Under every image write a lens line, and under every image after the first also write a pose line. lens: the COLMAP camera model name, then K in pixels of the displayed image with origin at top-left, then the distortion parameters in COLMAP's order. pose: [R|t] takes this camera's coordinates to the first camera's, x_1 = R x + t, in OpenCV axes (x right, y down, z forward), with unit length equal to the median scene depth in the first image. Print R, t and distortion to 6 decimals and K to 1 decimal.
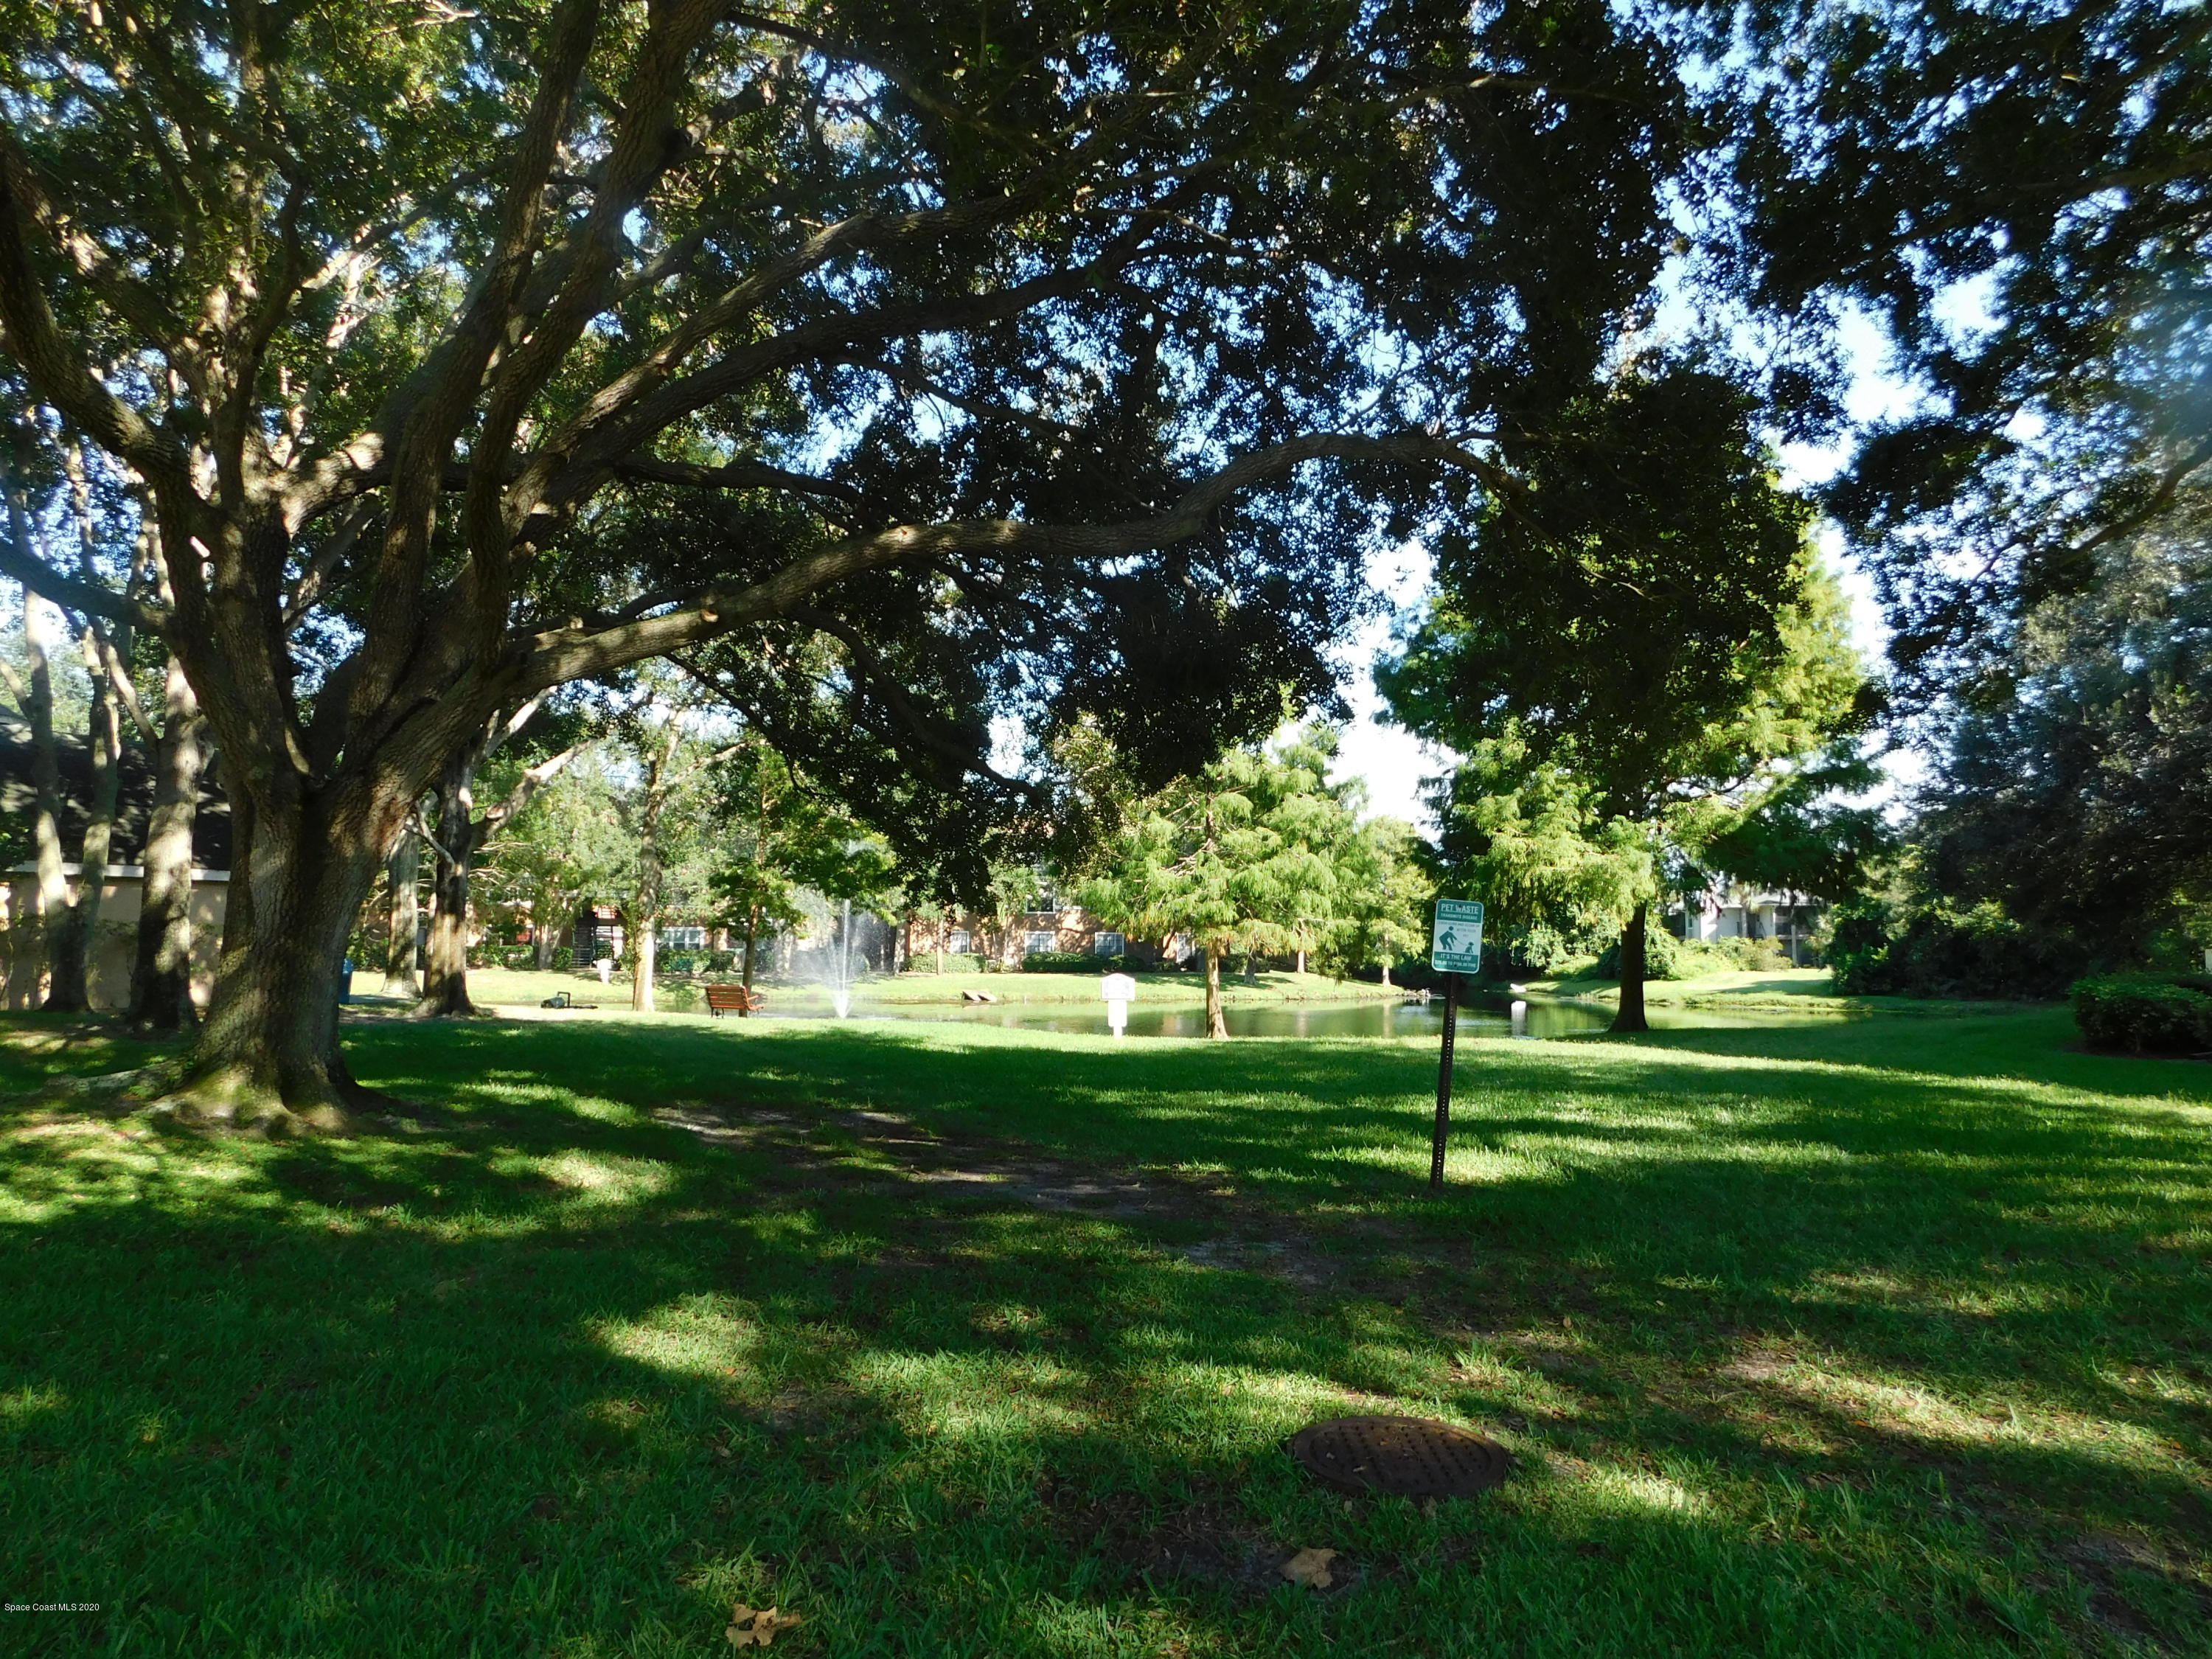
lens RADIAL K [[1457.7, 0, 1106.0], [0, 1457.7, 829.5], [0, 0, 1]] dist [-0.071931, 0.063756]
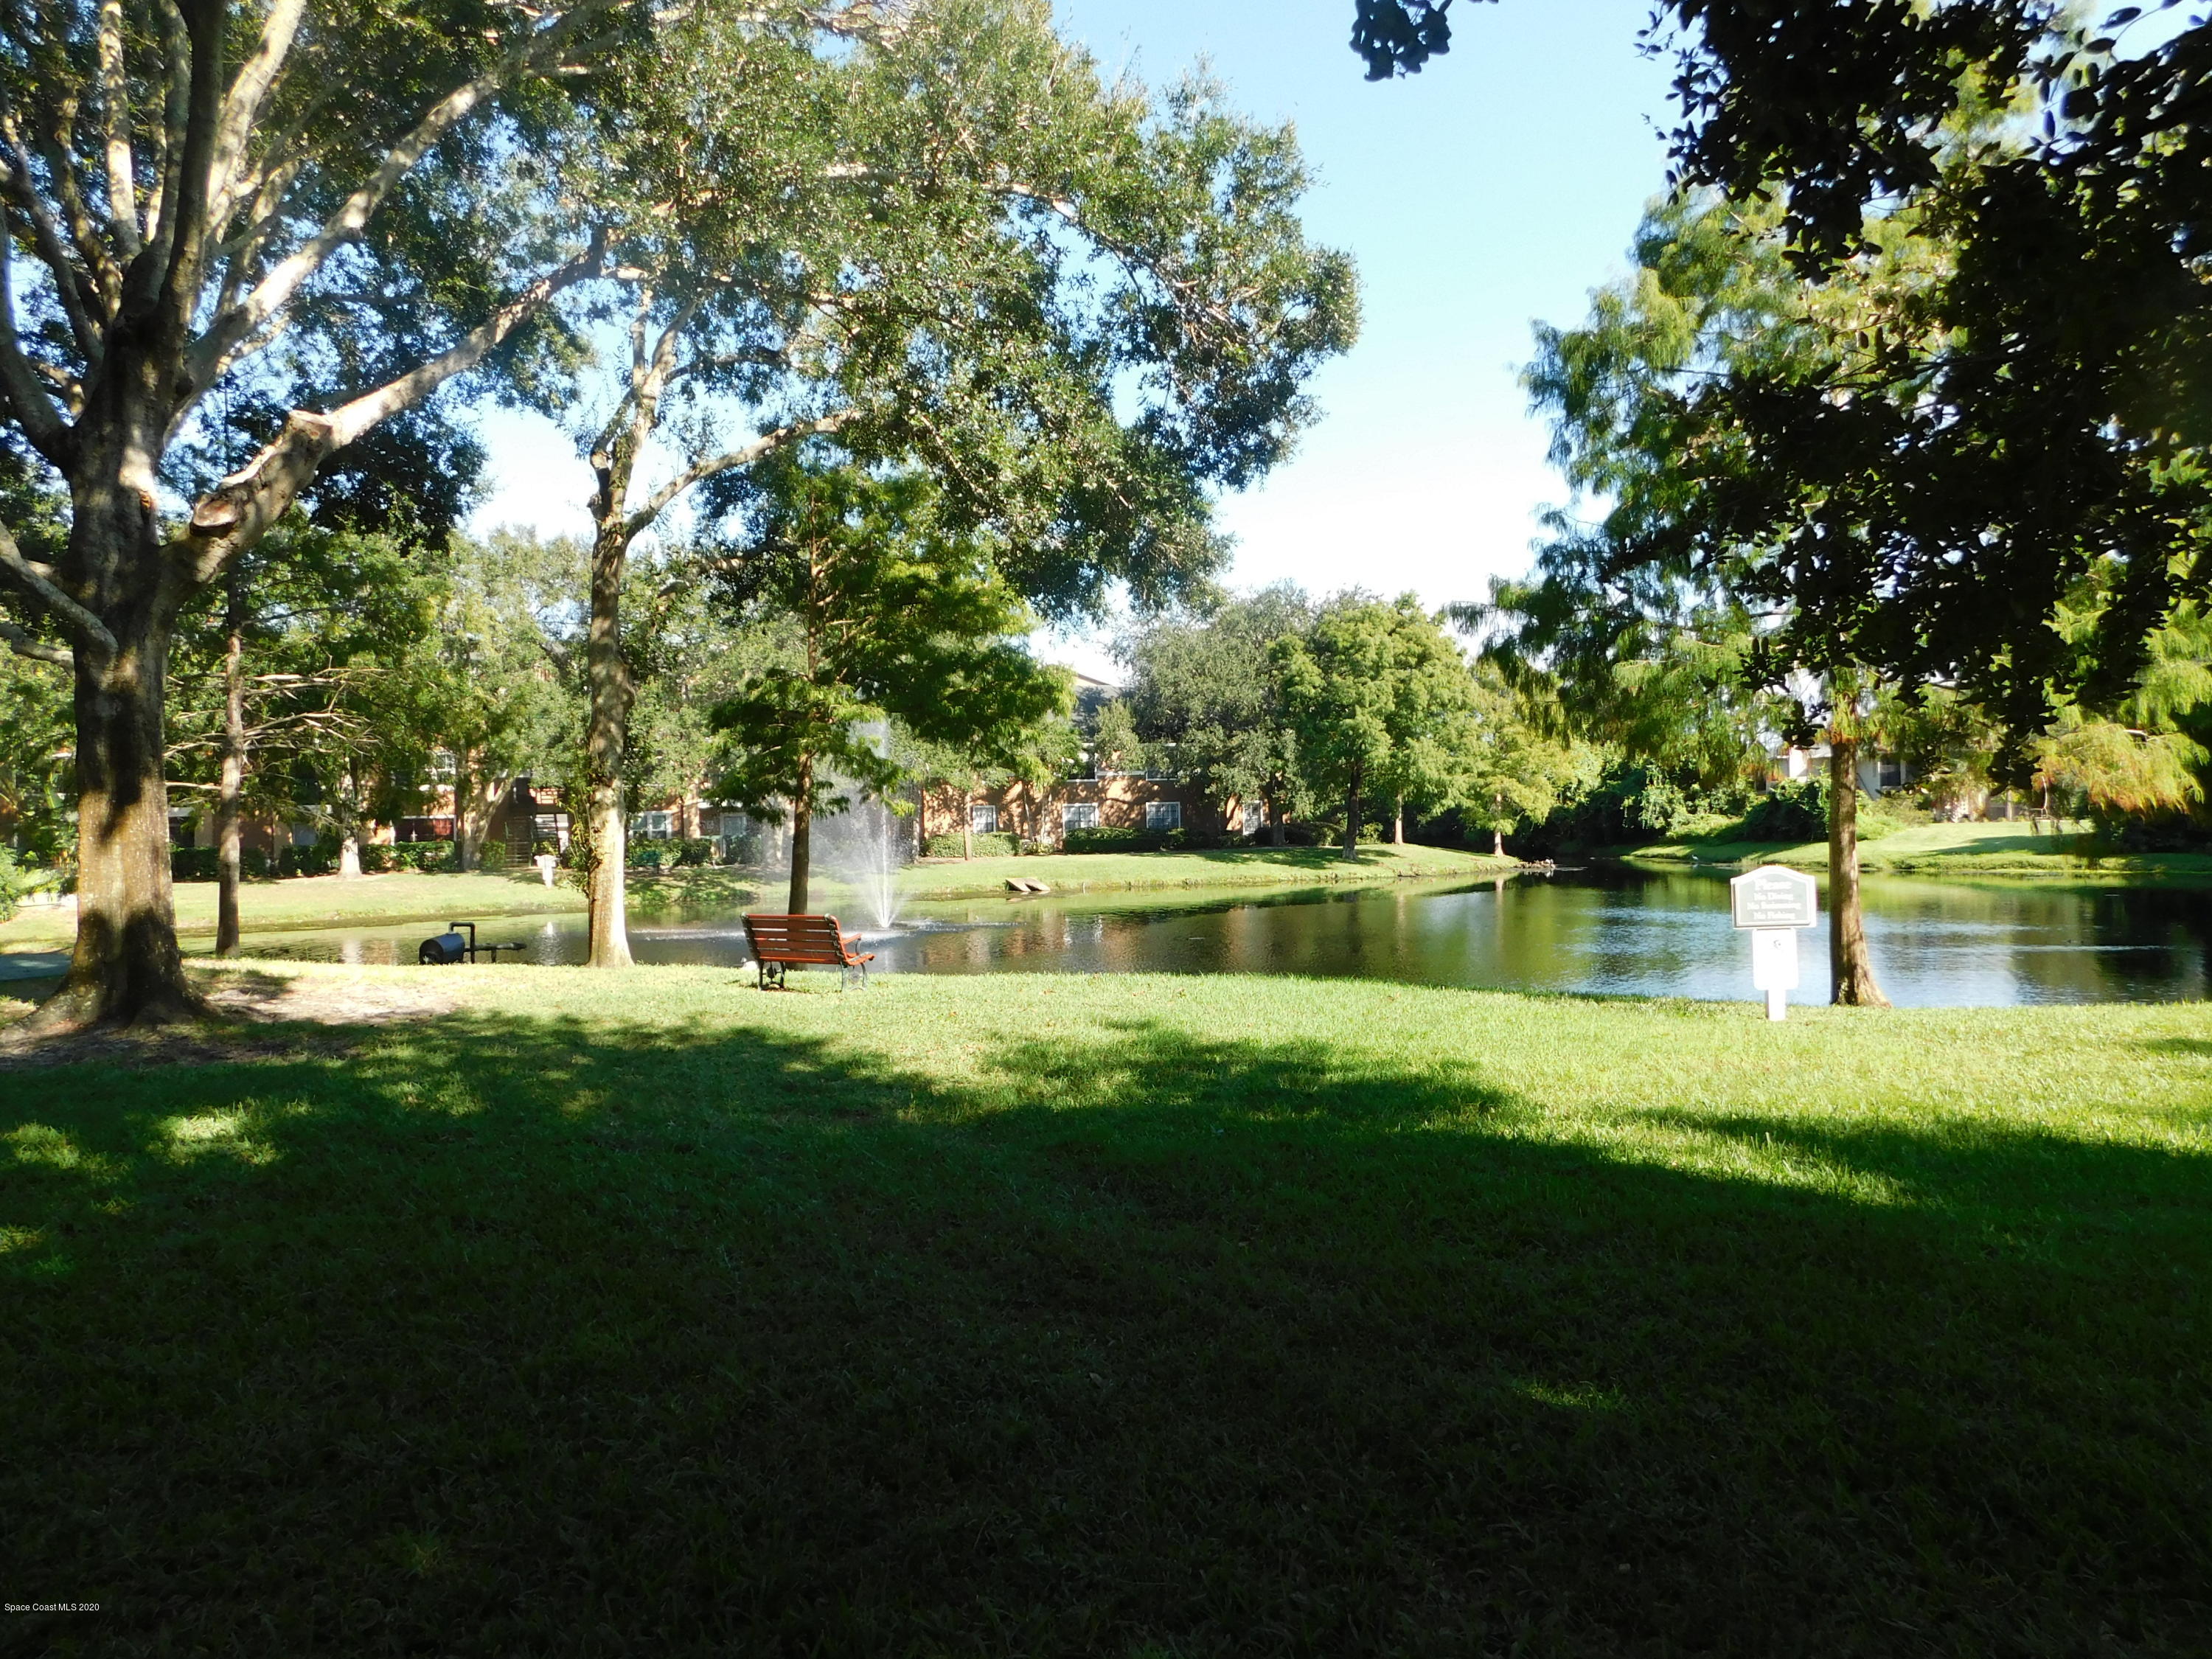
lens RADIAL K [[1457.7, 0, 1106.0], [0, 1457.7, 829.5], [0, 0, 1]] dist [-0.071931, 0.063756]
pose [[0.999027, -0.030236, 0.032093, -0.059649], [0.027375, 0.995909, 0.086111, 0.014586], [-0.034565, -0.085149, 0.995769, 0.182639]]
